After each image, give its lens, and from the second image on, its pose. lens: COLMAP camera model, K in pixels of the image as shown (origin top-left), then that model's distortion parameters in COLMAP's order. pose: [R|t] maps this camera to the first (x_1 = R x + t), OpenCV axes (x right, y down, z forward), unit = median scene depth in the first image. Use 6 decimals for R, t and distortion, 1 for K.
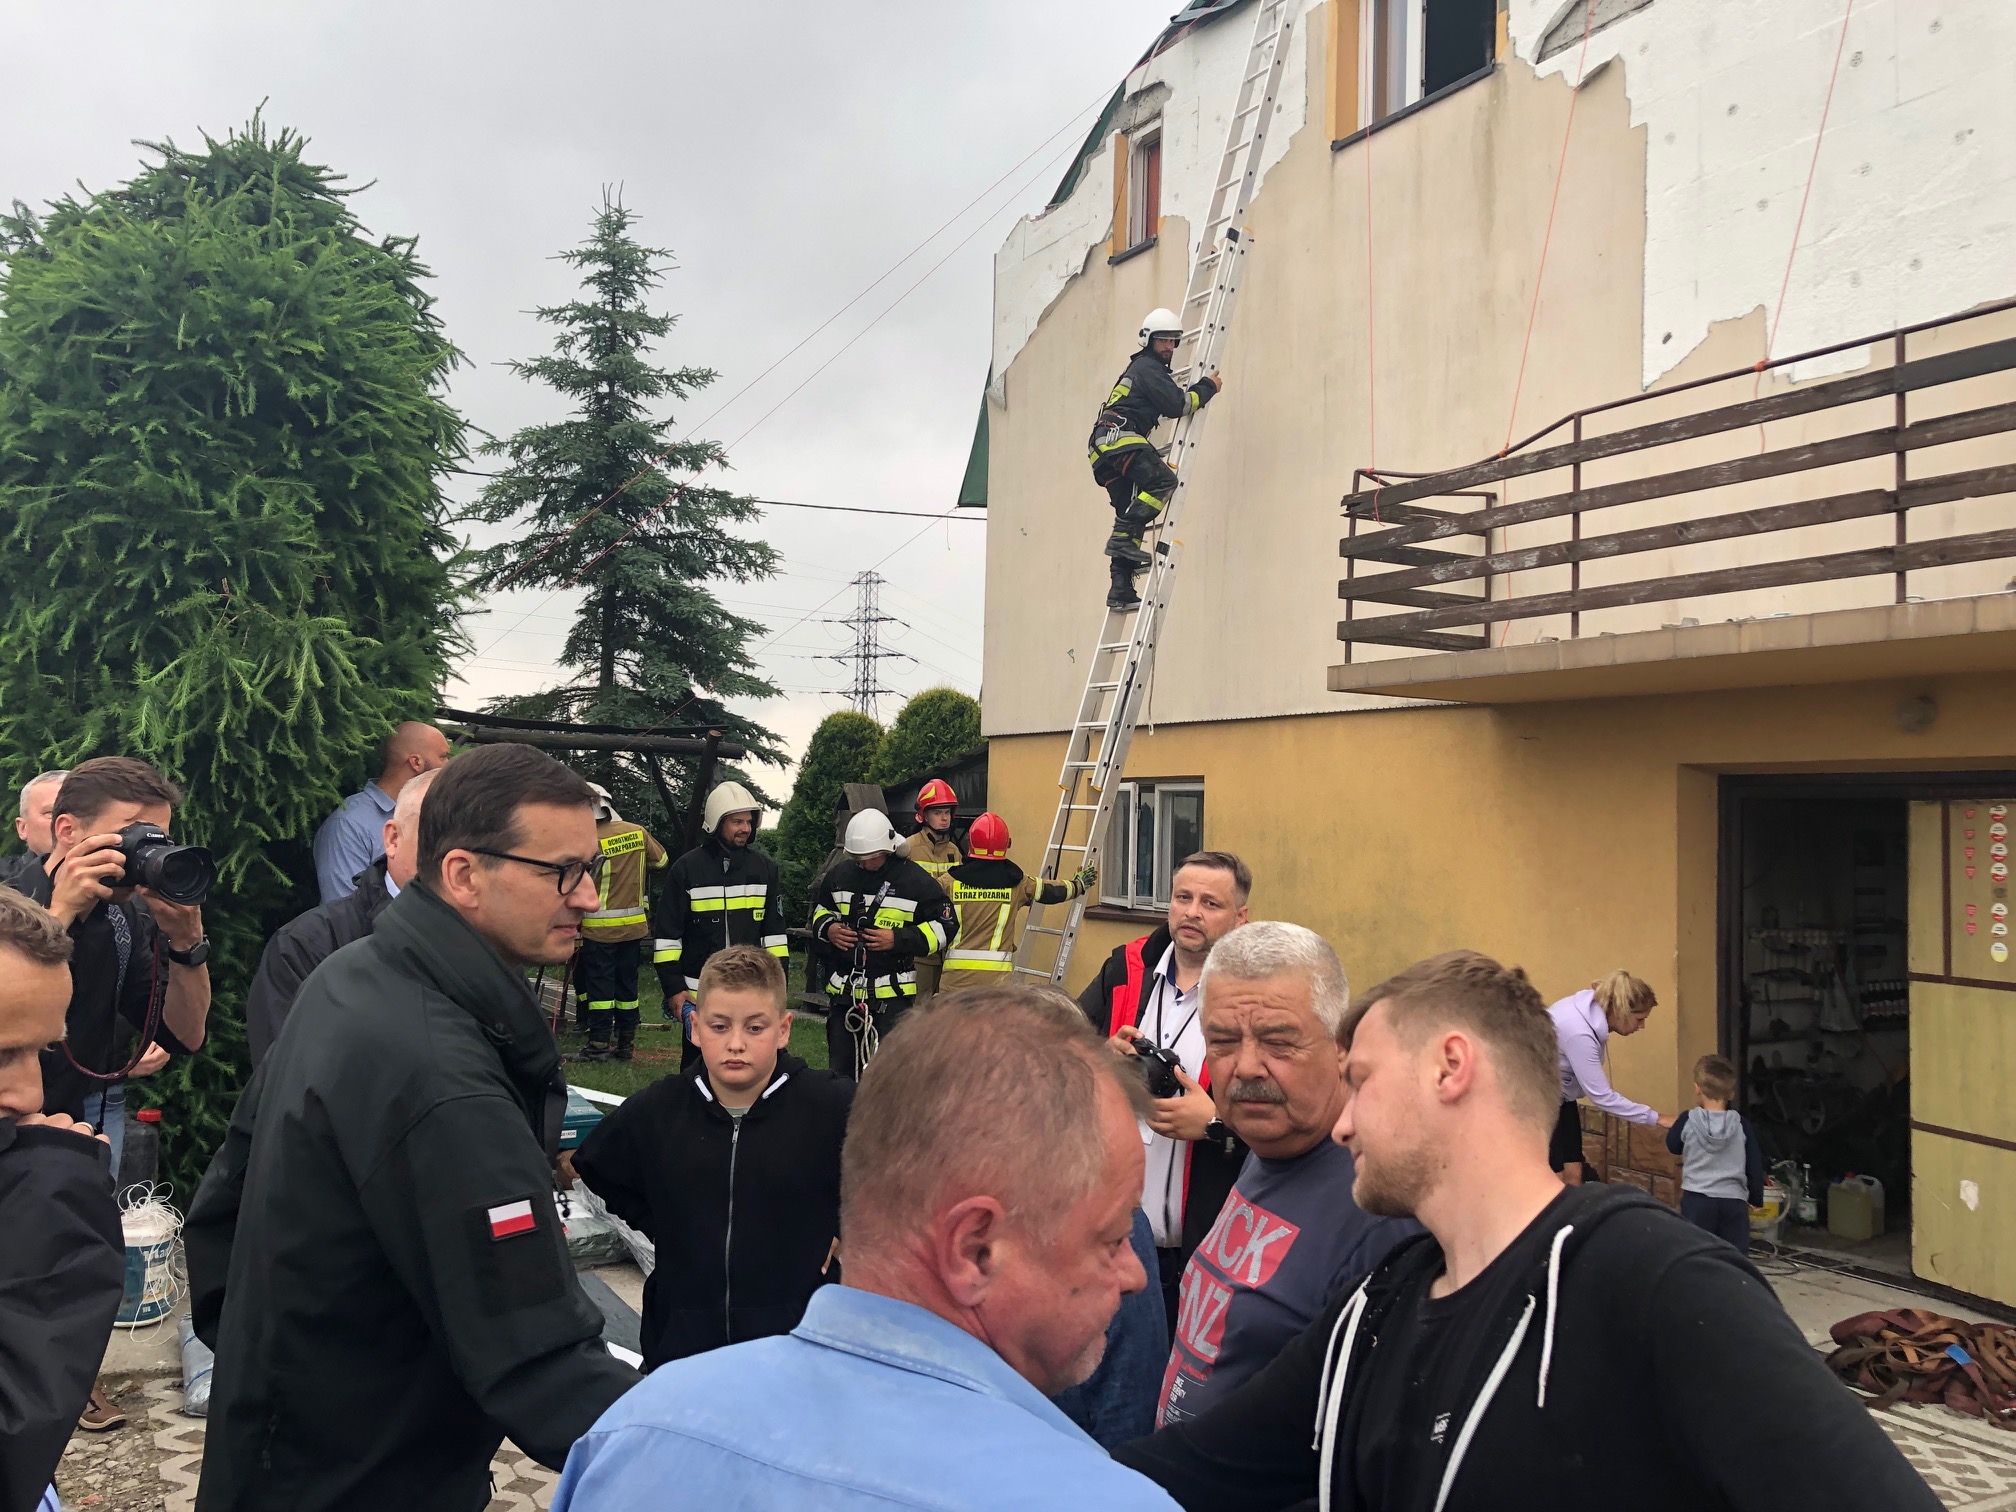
lens RADIAL K [[1653.9, 0, 1027.9], [0, 1653.9, 742.4], [0, 0, 1]] dist [0.016489, -0.002503]
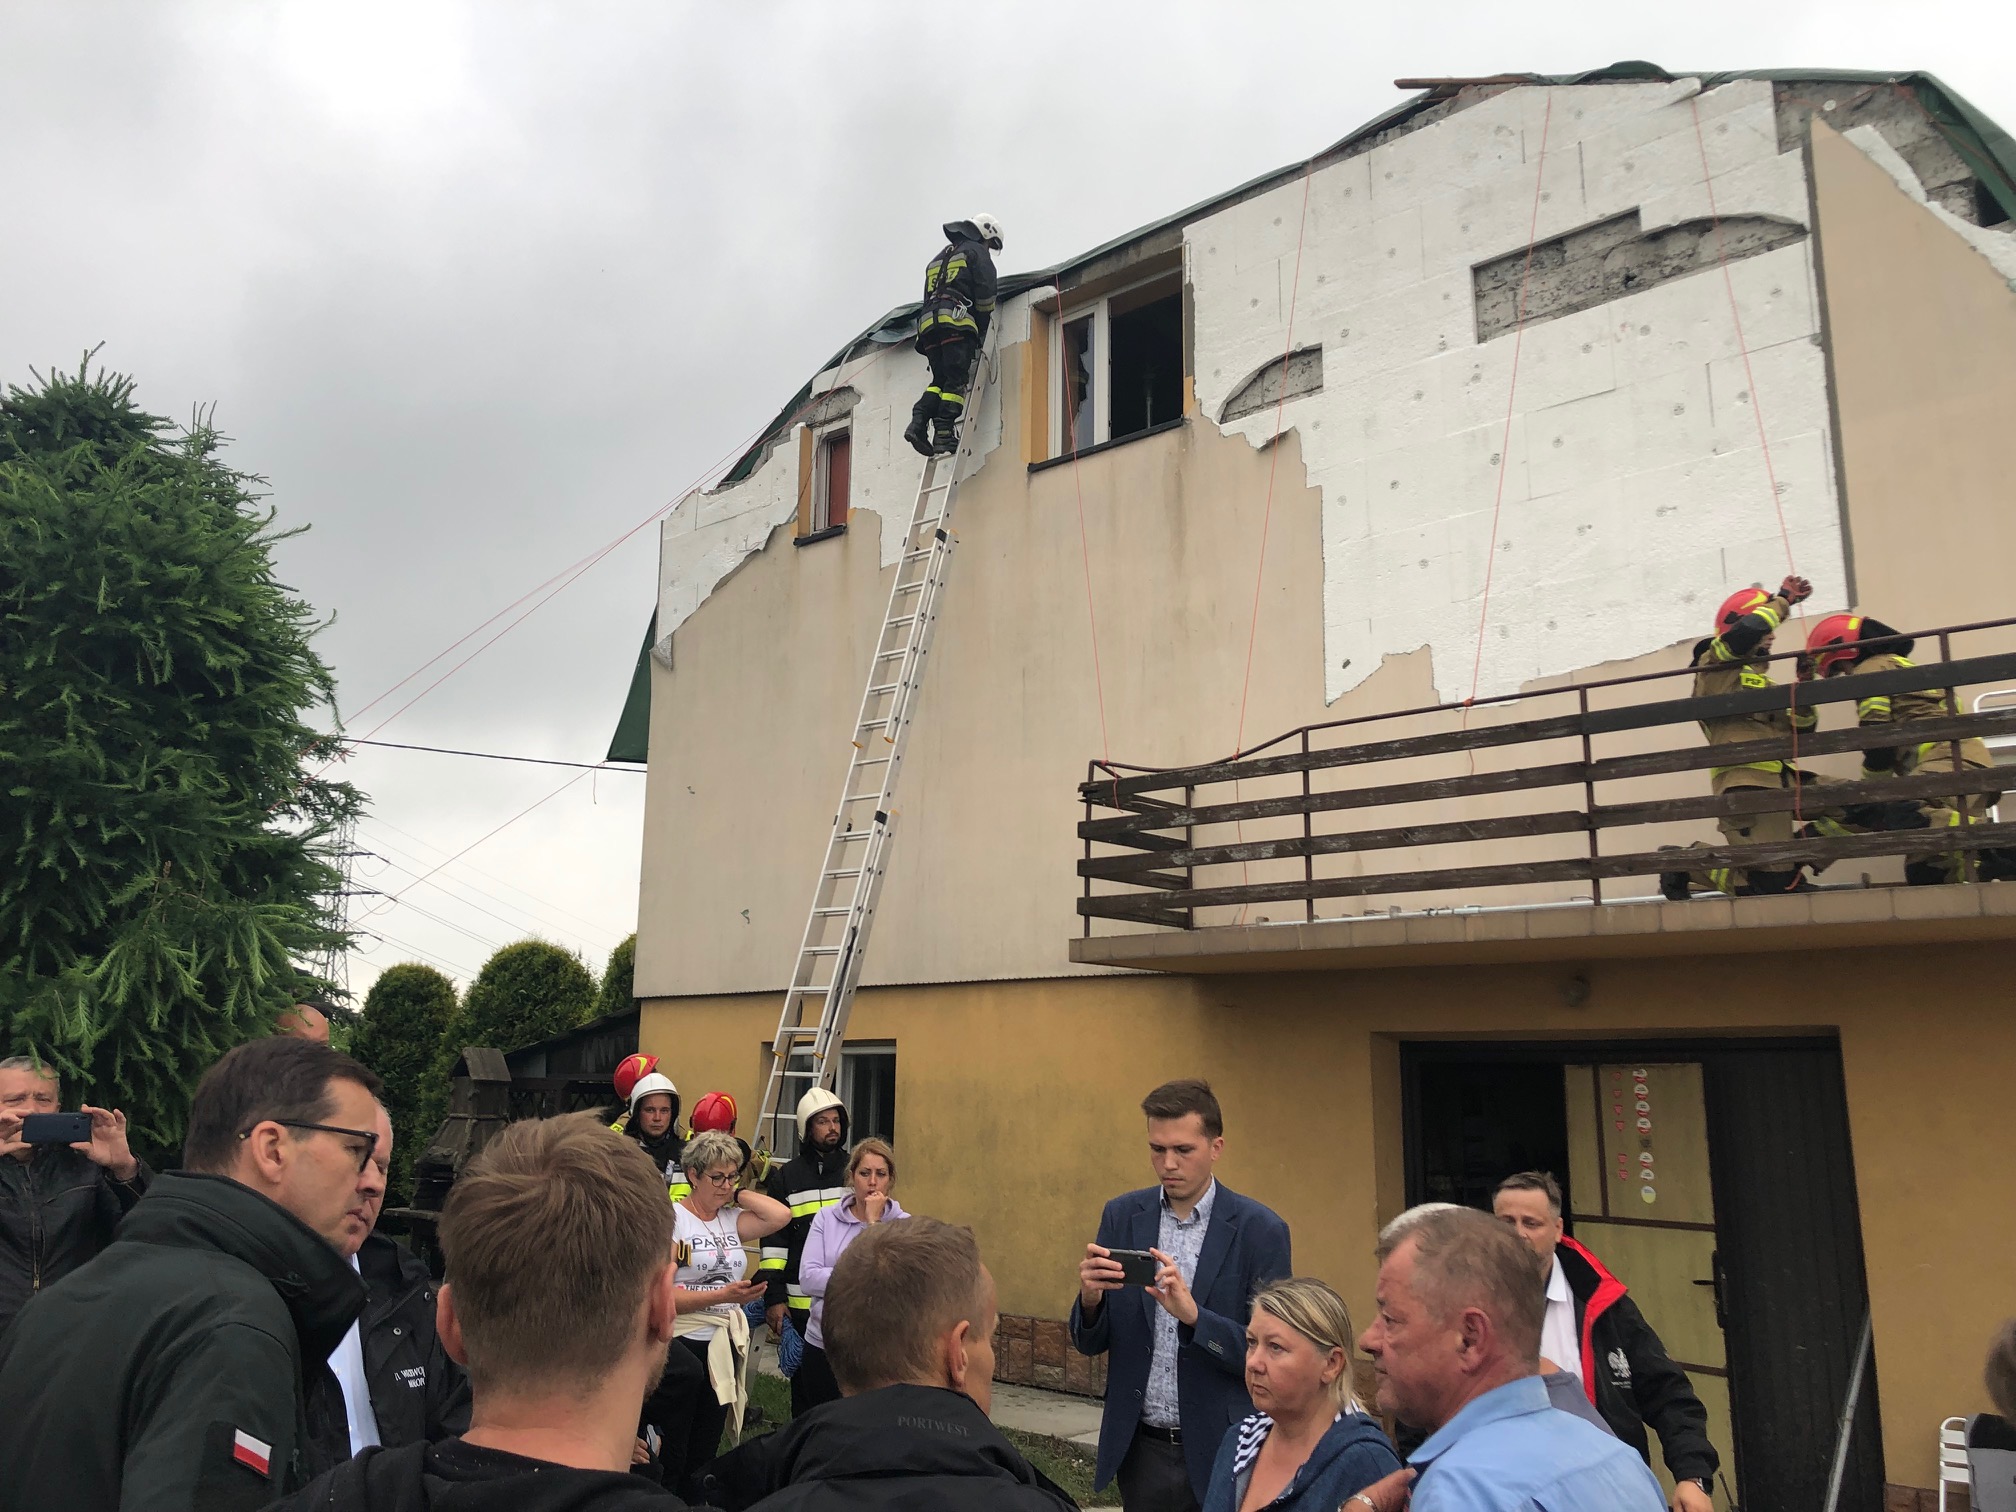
lens RADIAL K [[1650.4, 0, 1034.5], [0, 1650.4, 733.8], [0, 0, 1]] dist [0.084252, -0.152053]
pose [[0.952811, 0.048507, 0.299664, -0.162677], [-0.002486, 0.988365, -0.152083, -0.013647], [-0.303554, 0.144162, 0.941845, -0.032666]]
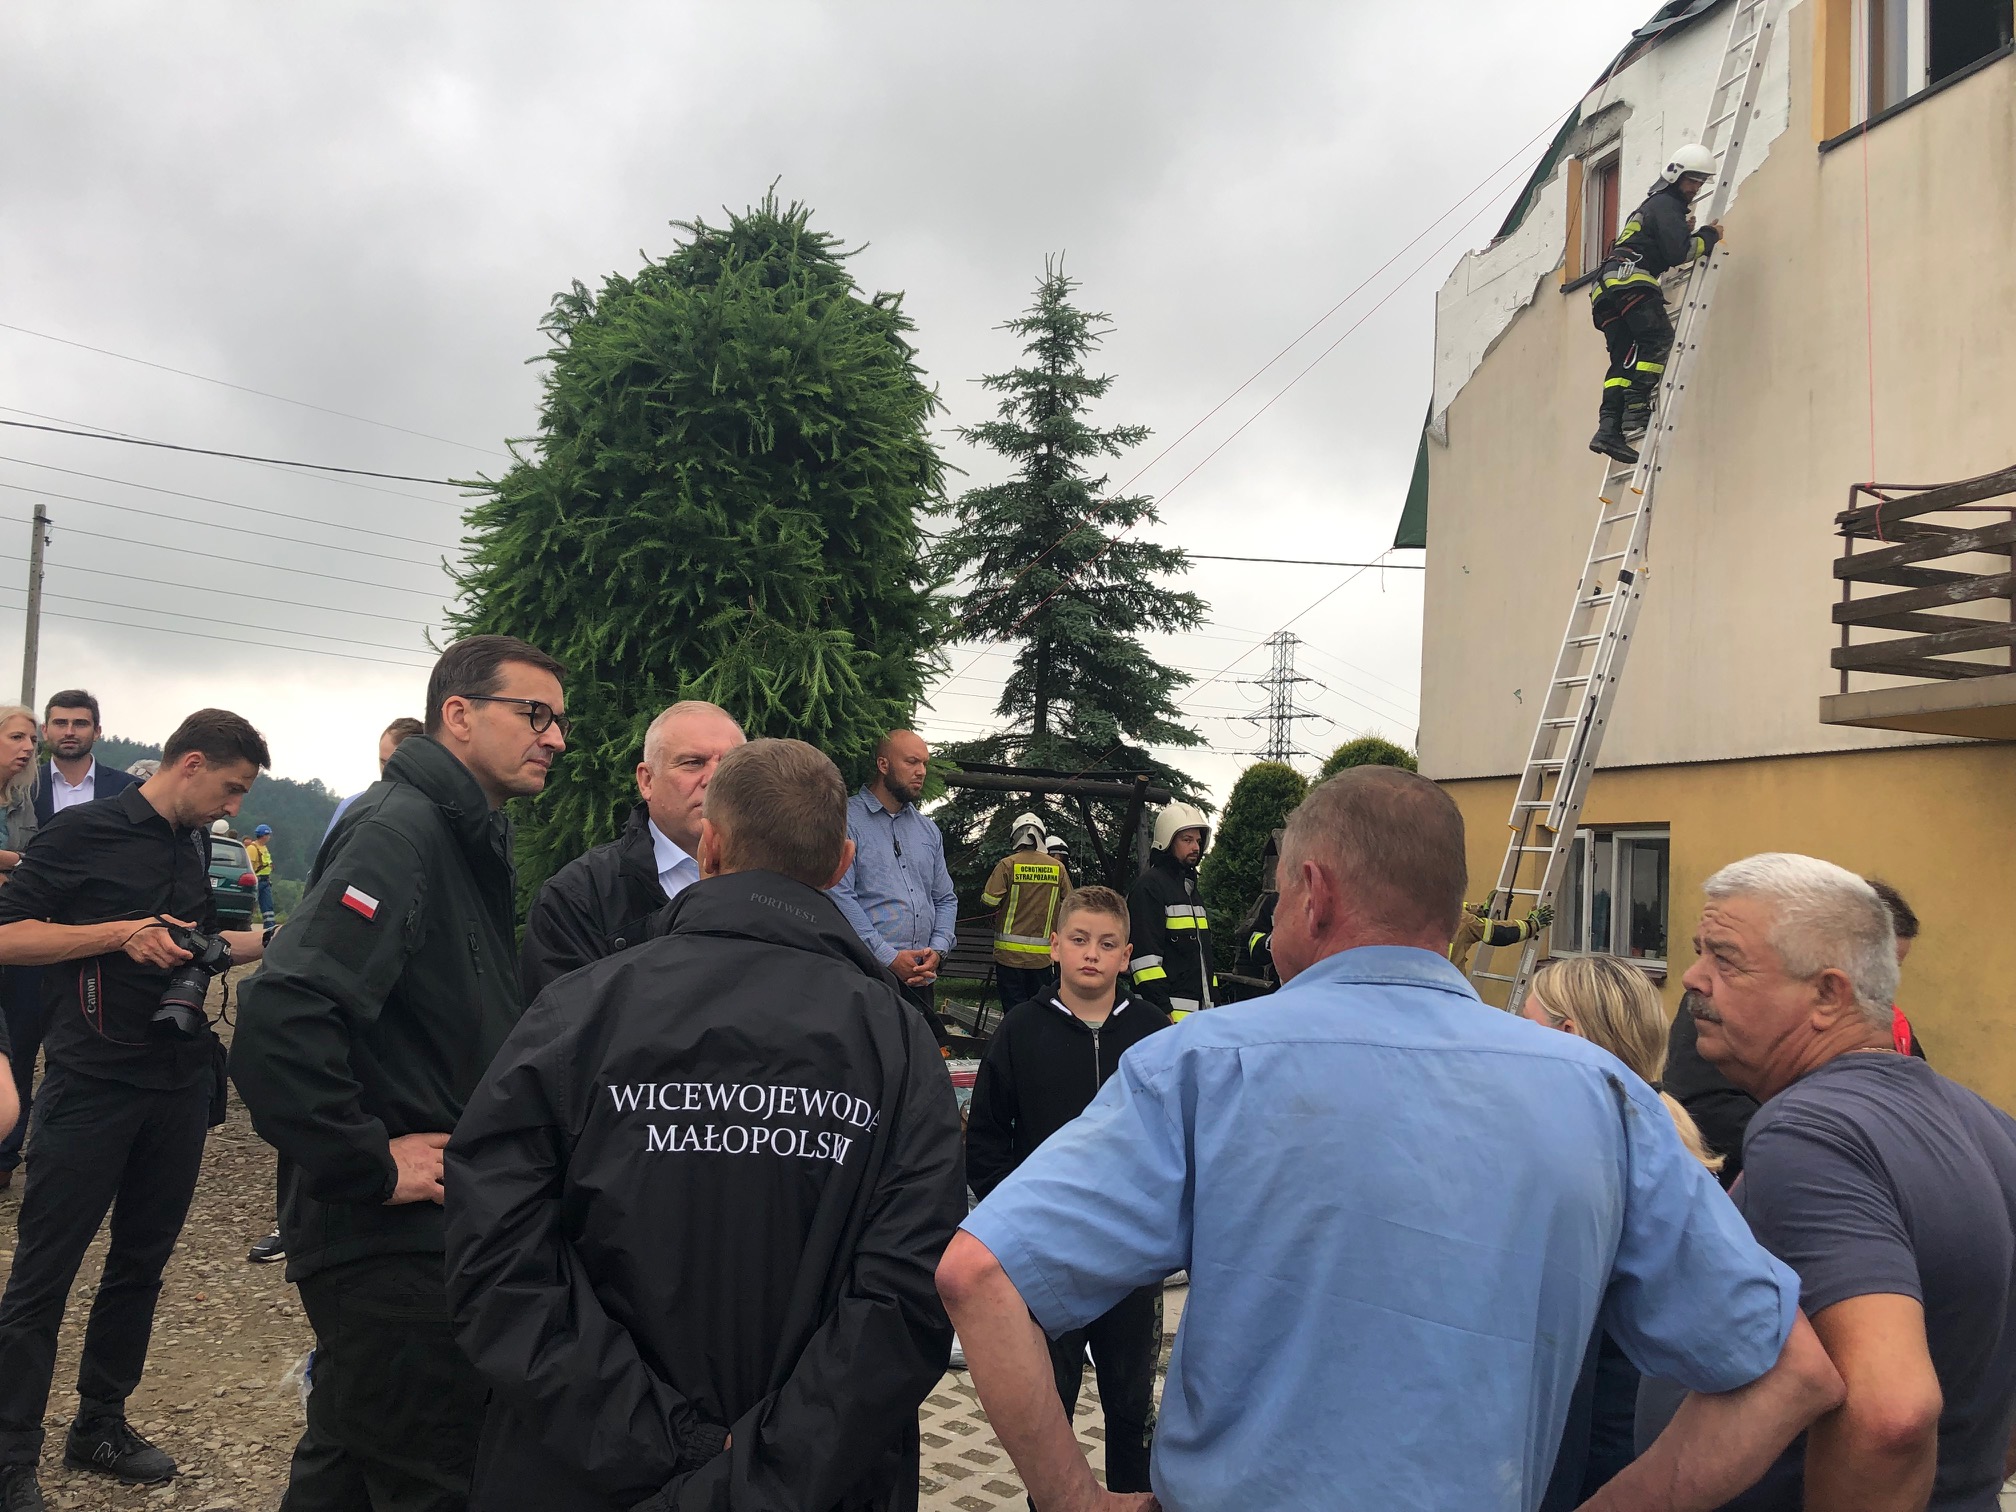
lens RADIAL K [[1640.3, 0, 1009.6], [0, 1640.3, 760.2], [0, 0, 1]] dist [0.079122, -0.110976]
pose [[0.966582, 0.011731, -0.256087, -0.016079], [-0.018764, 0.999510, -0.025040, 0.019893], [0.255668, 0.029009, 0.966329, -0.011736]]
